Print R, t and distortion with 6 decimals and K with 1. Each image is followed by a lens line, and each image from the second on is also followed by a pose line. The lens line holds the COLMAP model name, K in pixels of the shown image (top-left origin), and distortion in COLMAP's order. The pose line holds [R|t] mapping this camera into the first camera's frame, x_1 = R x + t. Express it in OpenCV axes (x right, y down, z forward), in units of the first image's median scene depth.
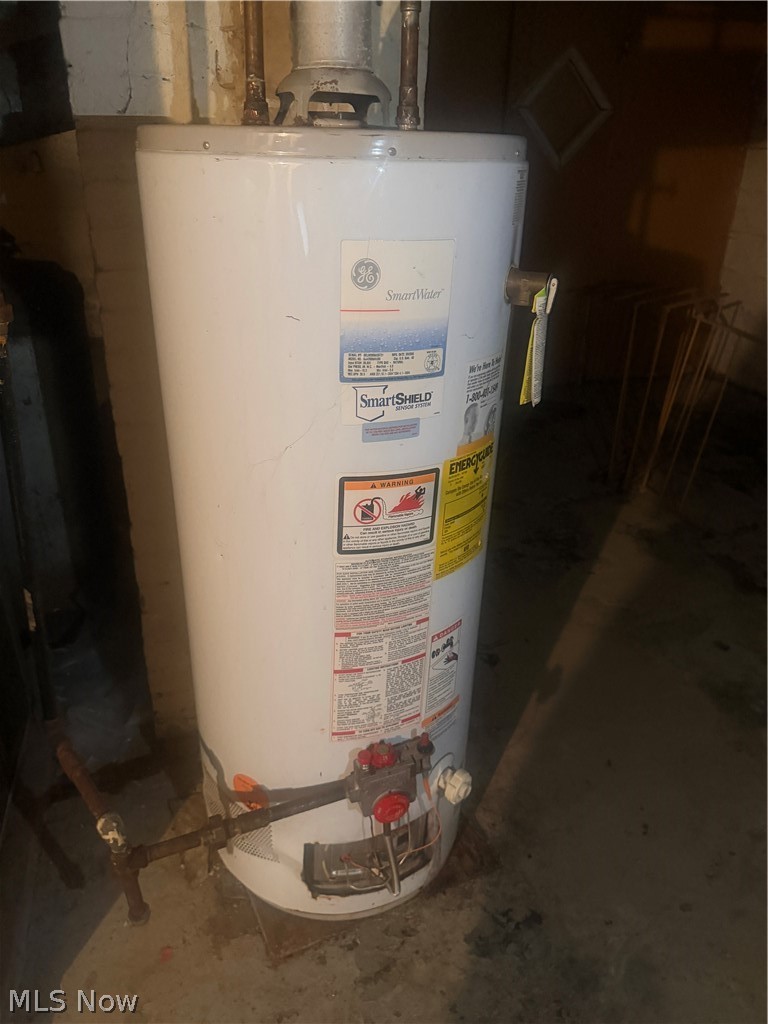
lens RADIAL K [[711.1, 0, 387.3], [0, 711.1, 509.6], [0, 0, 1]] dist [0.012548, -0.046476]
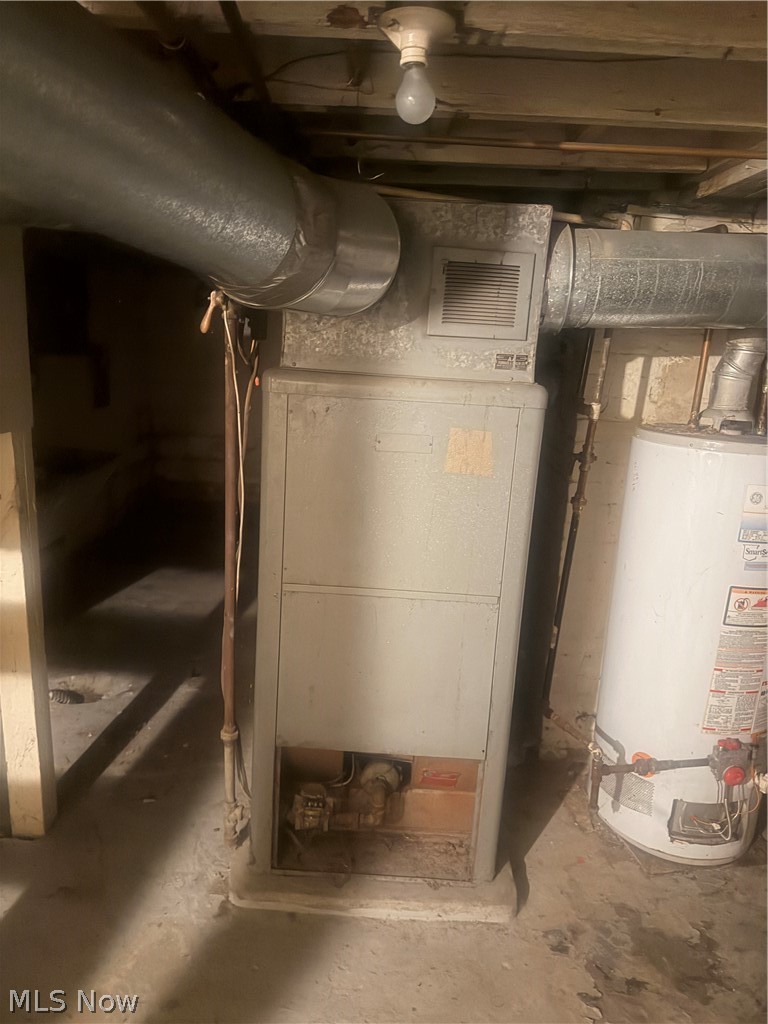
lens RADIAL K [[711.1, 0, 376.9], [0, 711.1, 515.0], [0, 0, 1]] dist [0.012548, -0.046476]
pose [[0.965567, 0.081058, -0.247204, -0.520479], [-0.142947, 0.959230, -0.243813, 0.378951], [0.217363, 0.270755, 0.937787, -1.160272]]
